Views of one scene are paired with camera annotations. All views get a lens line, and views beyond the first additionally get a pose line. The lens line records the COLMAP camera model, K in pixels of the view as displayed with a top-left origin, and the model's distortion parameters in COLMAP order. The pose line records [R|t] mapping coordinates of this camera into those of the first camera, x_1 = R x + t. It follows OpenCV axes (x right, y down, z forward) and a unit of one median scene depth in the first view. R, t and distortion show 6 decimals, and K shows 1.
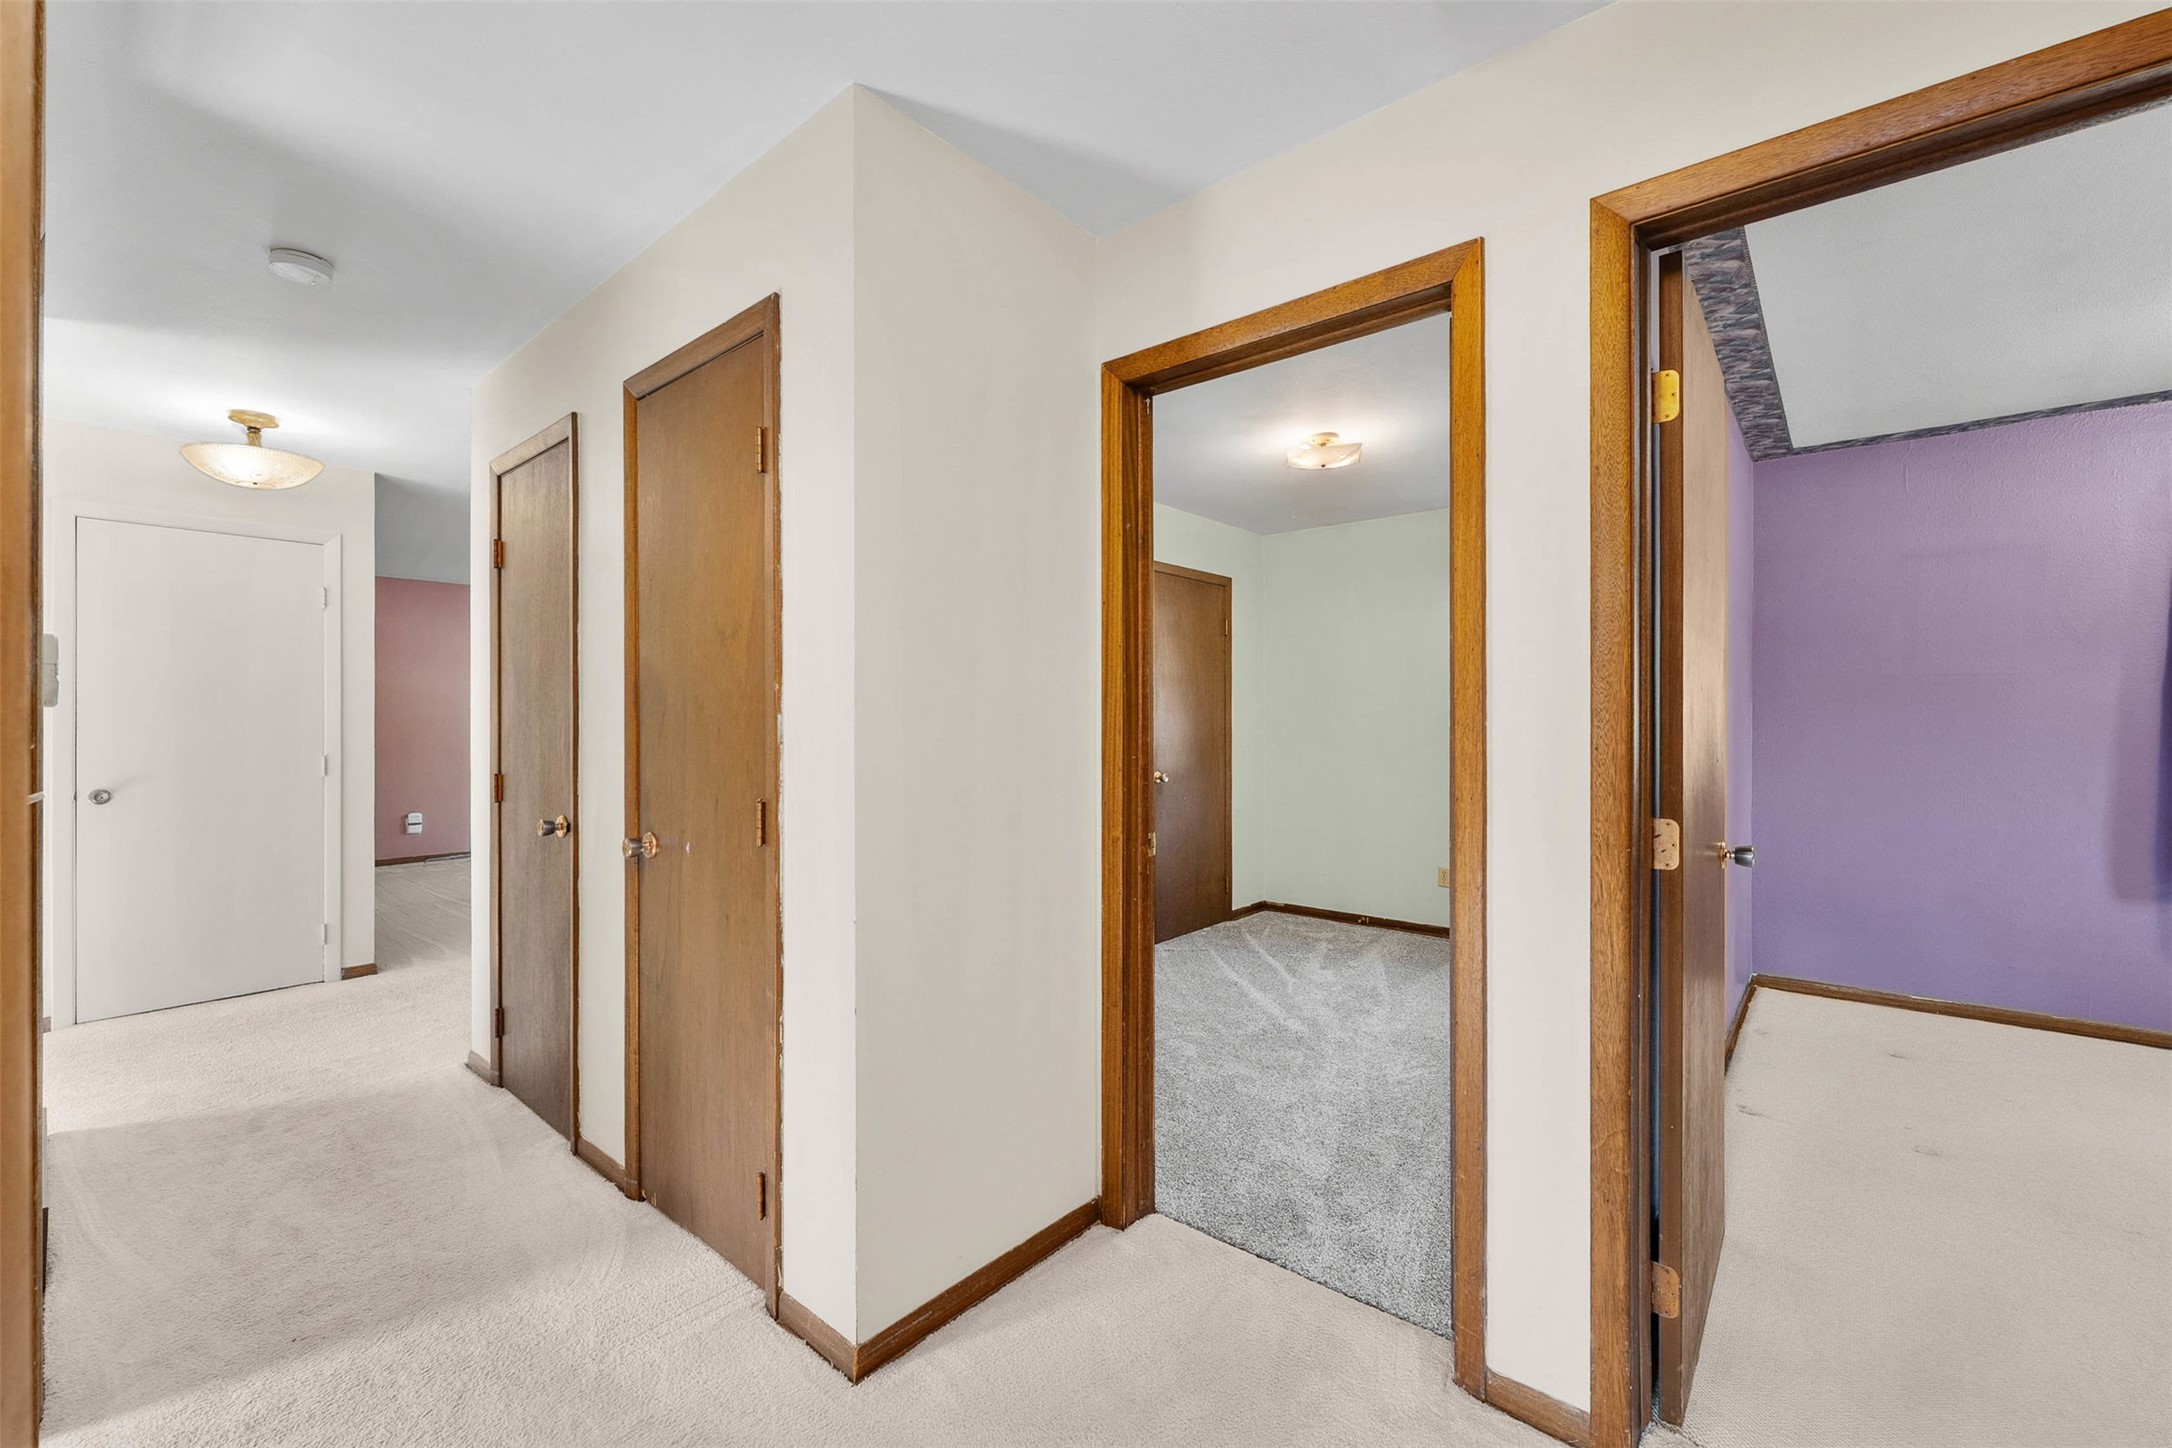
lens RADIAL K [[886.1, 0, 1086.0], [0, 886.1, 724.0], [0, 0, 1]] dist [0.000114, 0.000009]
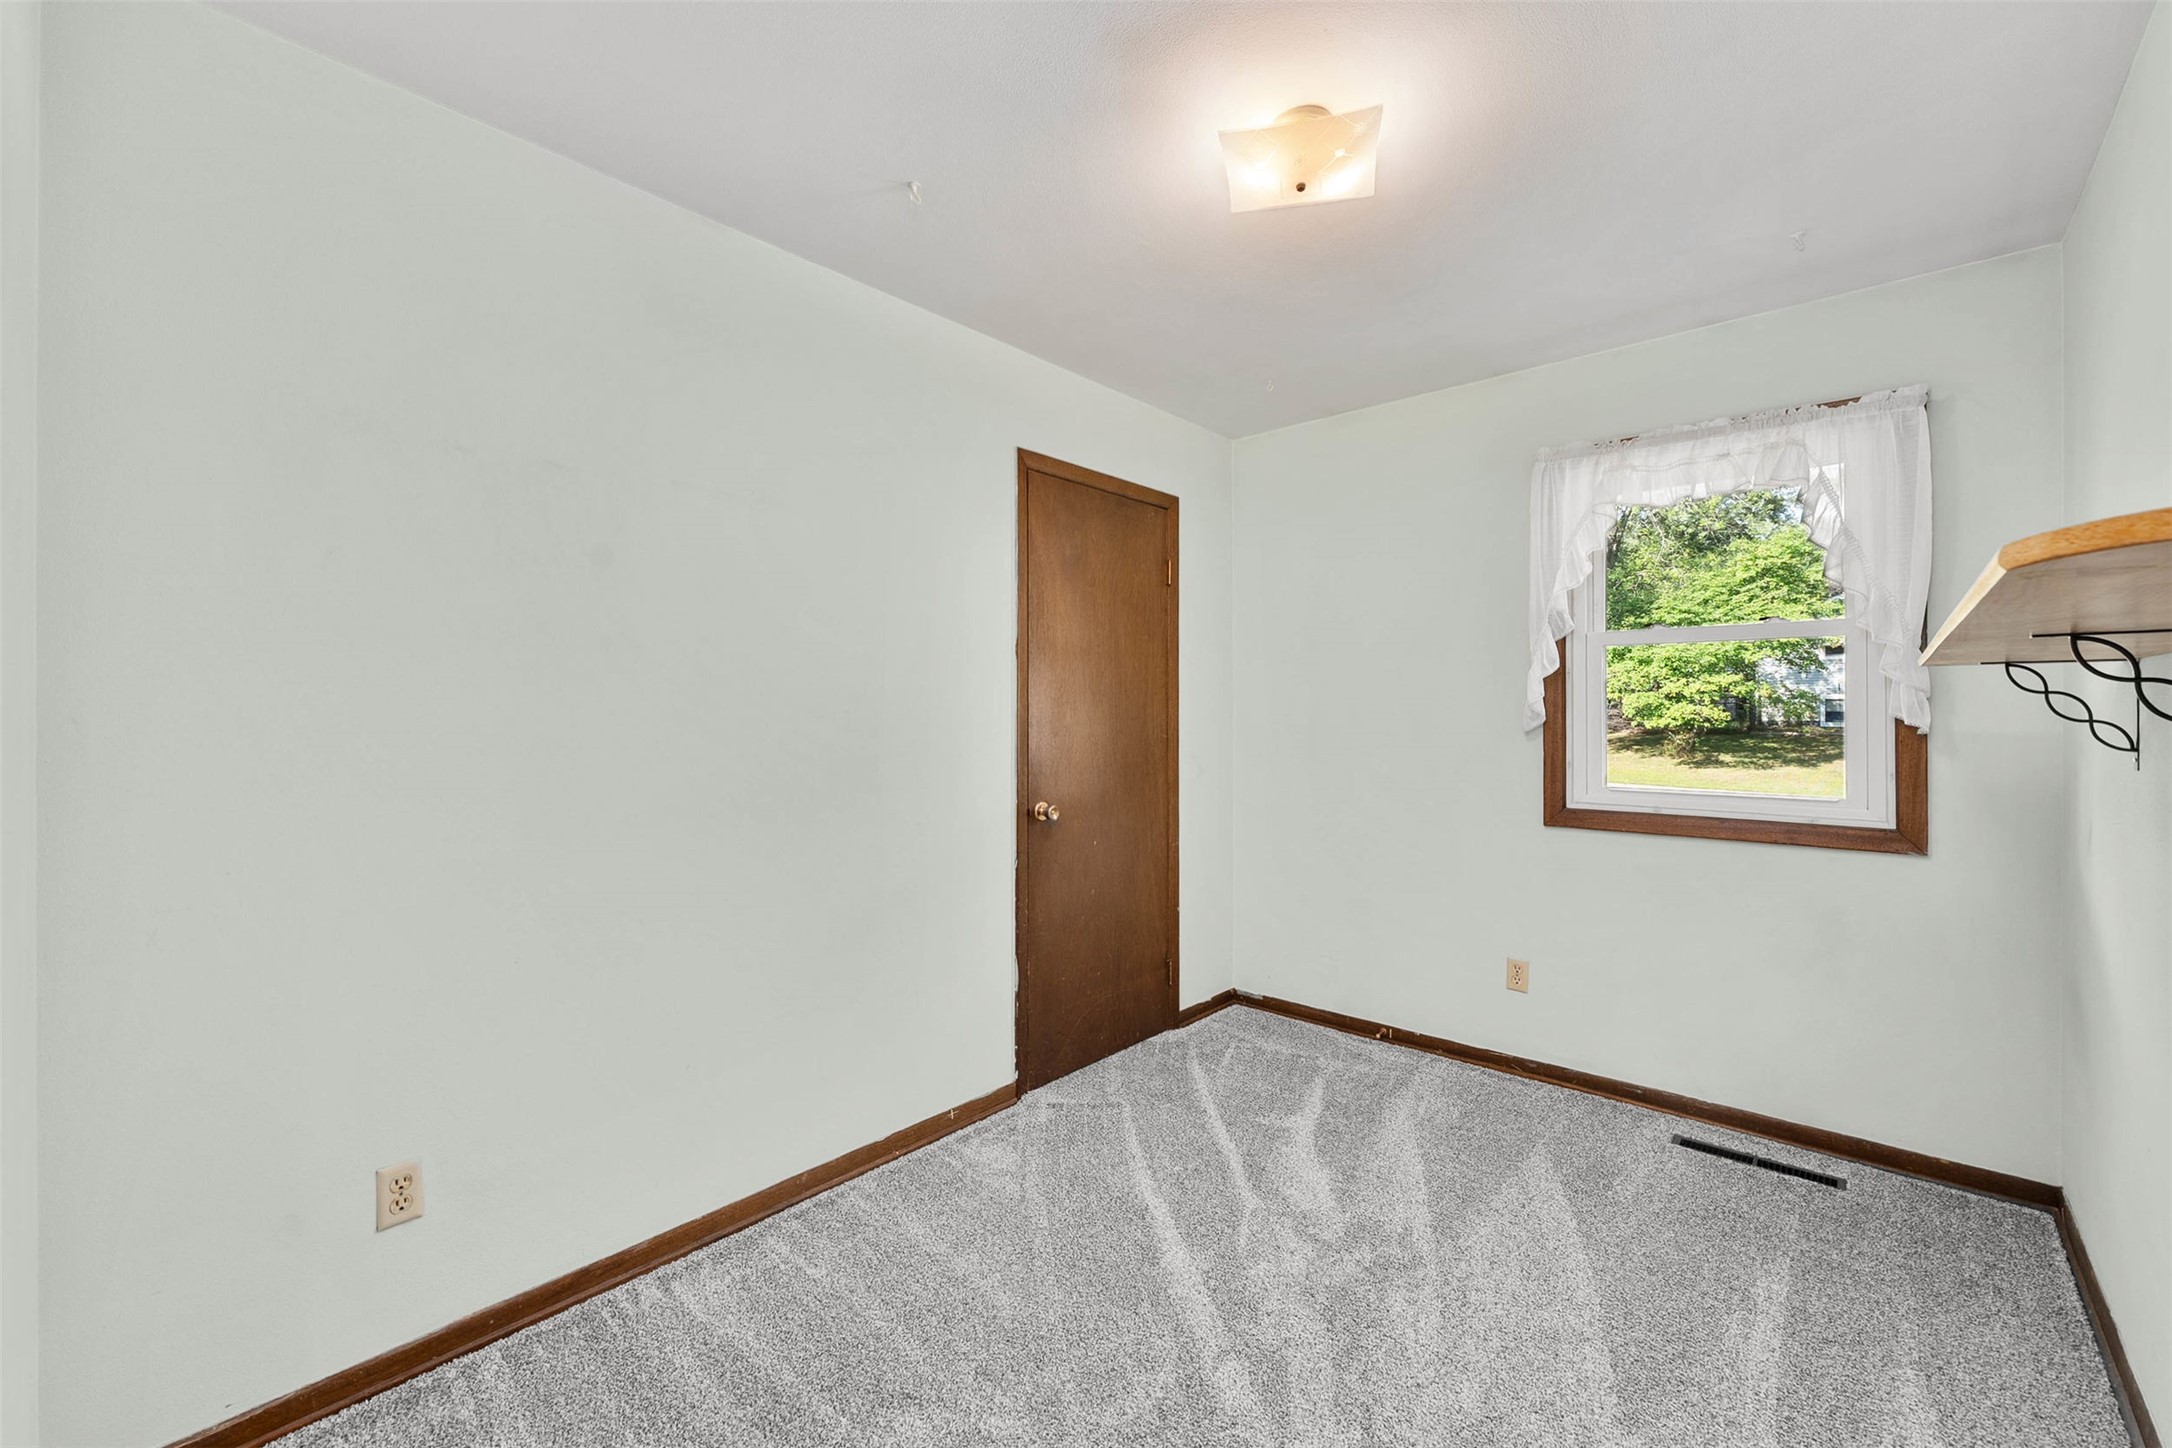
lens RADIAL K [[861.7, 0, 1088.6], [0, 861.7, 728.8], [0, 0, 1]] dist [-0.000354, -0.000036]
pose [[0.999696, -0.002968, -0.024486, 0.117826], [0.003186, 0.999956, 0.008868, -0.001567], [0.024458, -0.008943, 0.999661, 0.382094]]
